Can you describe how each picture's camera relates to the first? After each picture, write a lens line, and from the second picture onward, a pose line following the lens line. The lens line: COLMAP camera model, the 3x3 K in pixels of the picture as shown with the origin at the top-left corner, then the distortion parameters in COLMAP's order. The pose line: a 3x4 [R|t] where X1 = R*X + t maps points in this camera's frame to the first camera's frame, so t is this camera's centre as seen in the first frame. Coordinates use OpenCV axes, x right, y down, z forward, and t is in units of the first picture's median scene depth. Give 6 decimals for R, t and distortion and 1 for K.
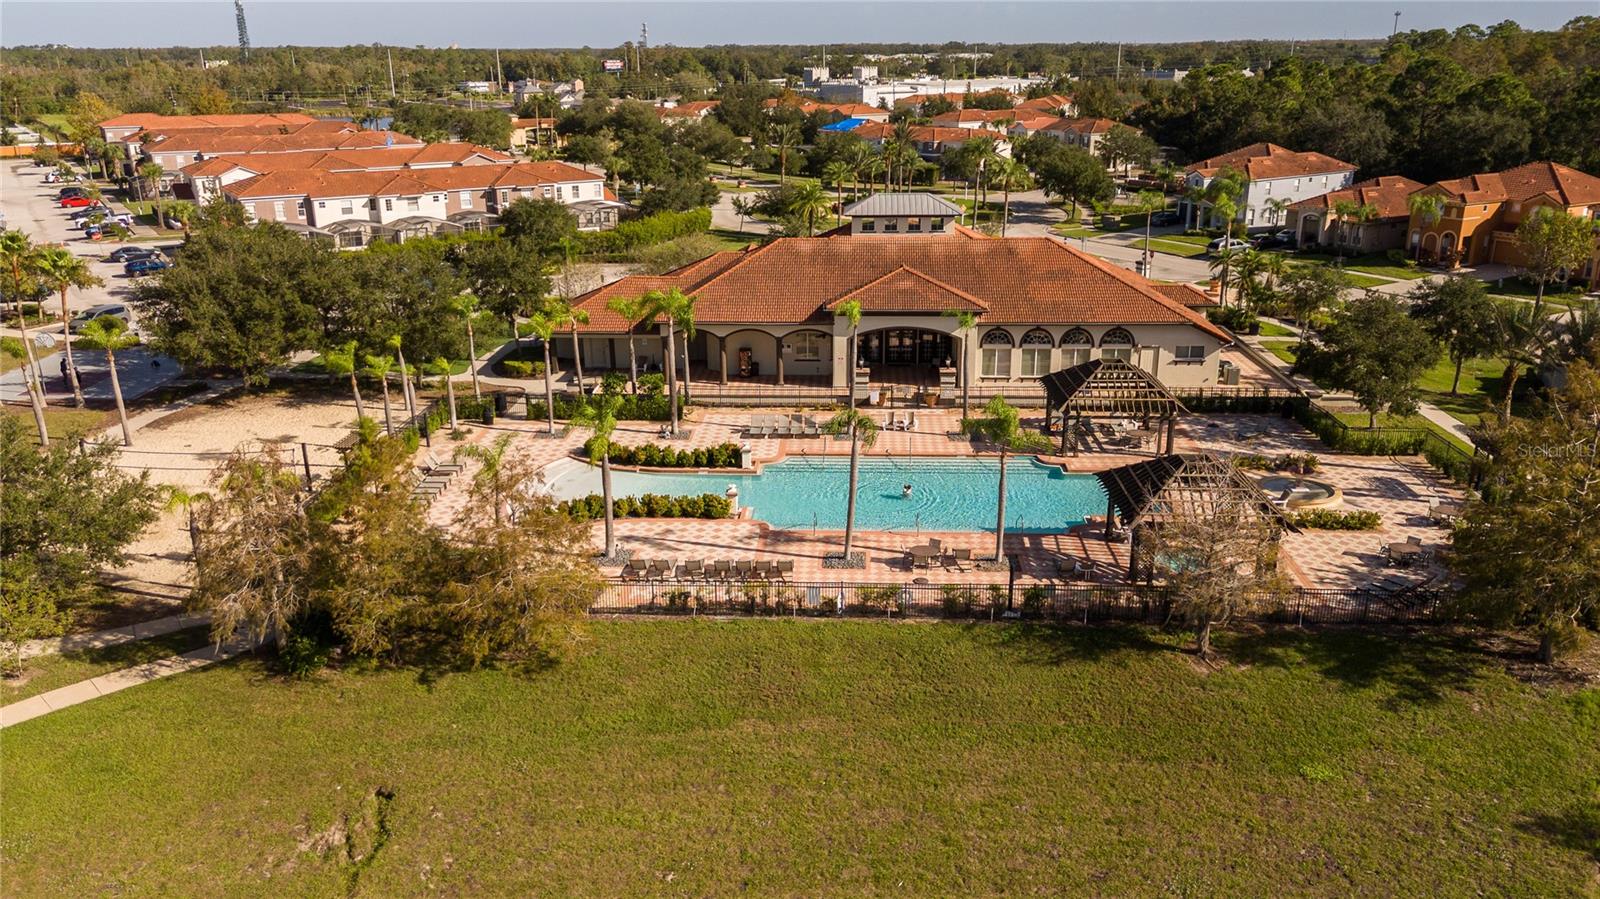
lens RADIAL K [[1226.5, 0, 800.1], [0, 1226.5, 408.9], [0, 0, 1]] dist [0.069664, -0.067061]
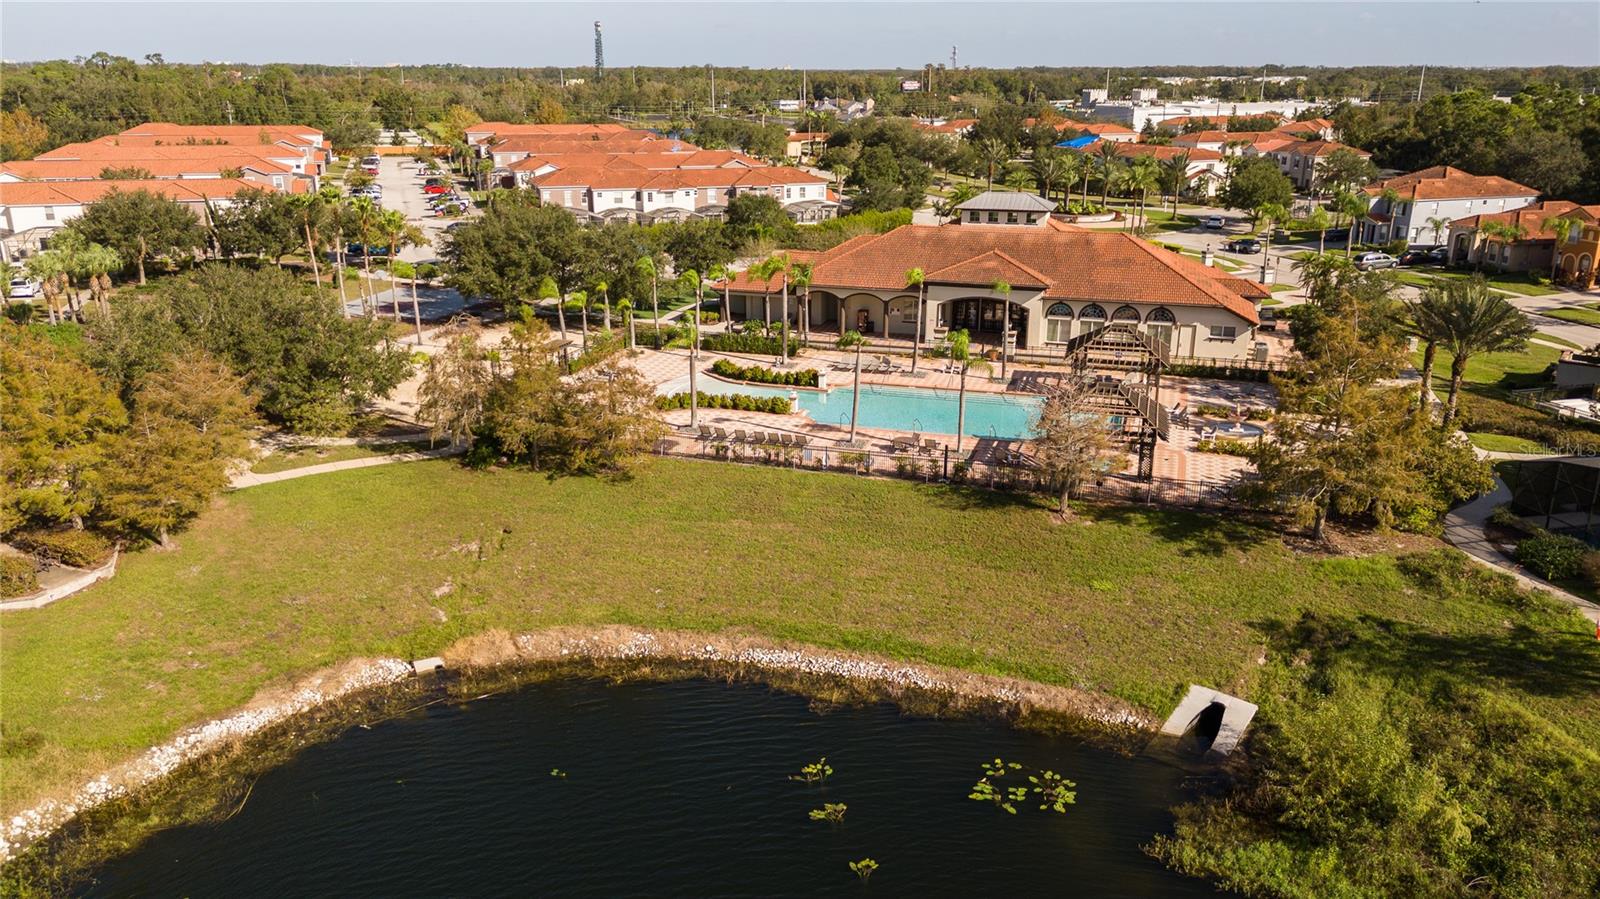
lens RADIAL K [[1167.7, 0, 803.9], [0, 1167.7, 473.1], [0, 0, 1]] dist [0.063969, -0.062738]
pose [[0.968944, 0.089277, -0.230601, 0.114488], [-0.078567, 0.995377, 0.055236, 0.034259], [0.234467, -0.035403, 0.971479, -0.119191]]
